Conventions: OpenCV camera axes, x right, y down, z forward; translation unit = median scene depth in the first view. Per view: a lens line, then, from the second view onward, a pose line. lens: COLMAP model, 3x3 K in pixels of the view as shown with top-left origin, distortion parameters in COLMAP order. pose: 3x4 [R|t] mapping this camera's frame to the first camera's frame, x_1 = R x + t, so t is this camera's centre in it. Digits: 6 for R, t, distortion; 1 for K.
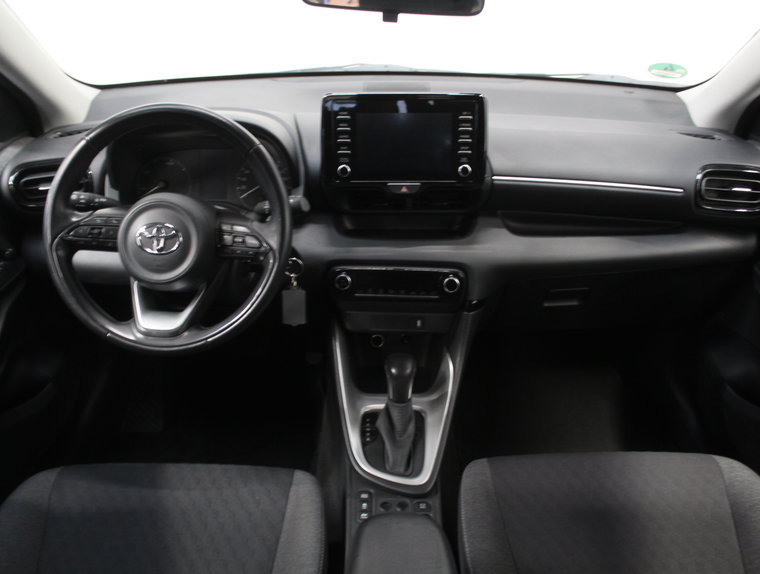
lens RADIAL K [[731.9, 0, 380.0], [0, 731.9, 287.0], [0, 0, 1]] dist [-0.163295, 0.146991]
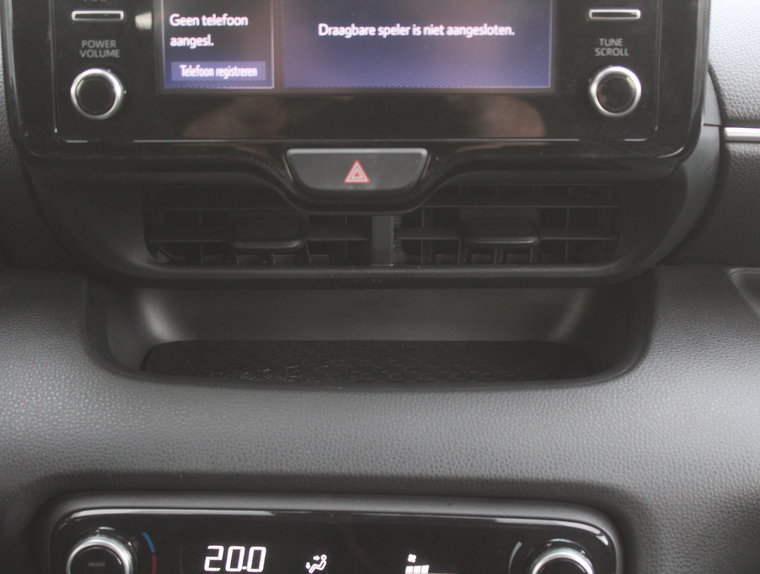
lens RADIAL K [[1409.8, 0, 380.0], [0, 1409.8, 287.0], [0, 0, 1]] dist [0.004782, -0.056721]
pose [[0.999986, -0.001035, 0.005242, 0.037251], [0.001597, 0.994116, -0.108308, -0.047532], [-0.005099, 0.108315, 0.994104, 0.540302]]
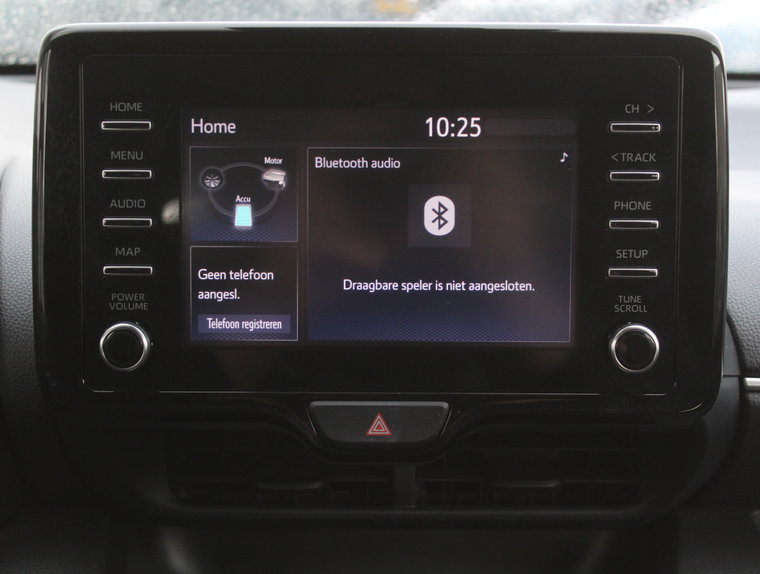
lens RADIAL K [[1409.8, 0, 380.0], [0, 1409.8, 287.0], [0, 0, 1]] dist [0.004782, -0.056721]
pose [[0.999920, 0.006652, -0.010719, 0.037161], [-0.008975, 0.972224, -0.233882, -0.069281], [0.008866, 0.233960, 0.972206, 0.532264]]
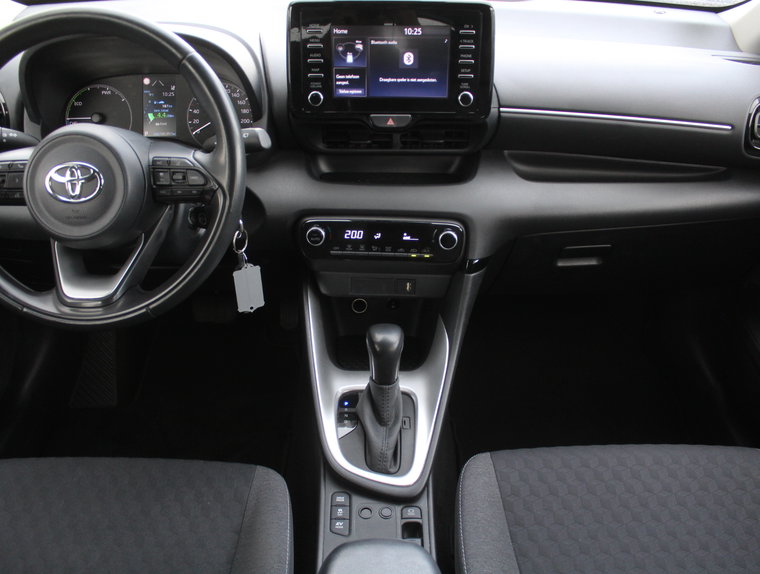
lens RADIAL K [[731.9, 0, 380.0], [0, 731.9, 287.0], [0, 0, 1]] dist [-0.163295, 0.146991]
pose [[0.999897, 0.001213, 0.014309, 0.009981], [-0.002178, 0.997707, 0.067642, -0.006022], [-0.014194, -0.067666, 0.997607, 0.183064]]
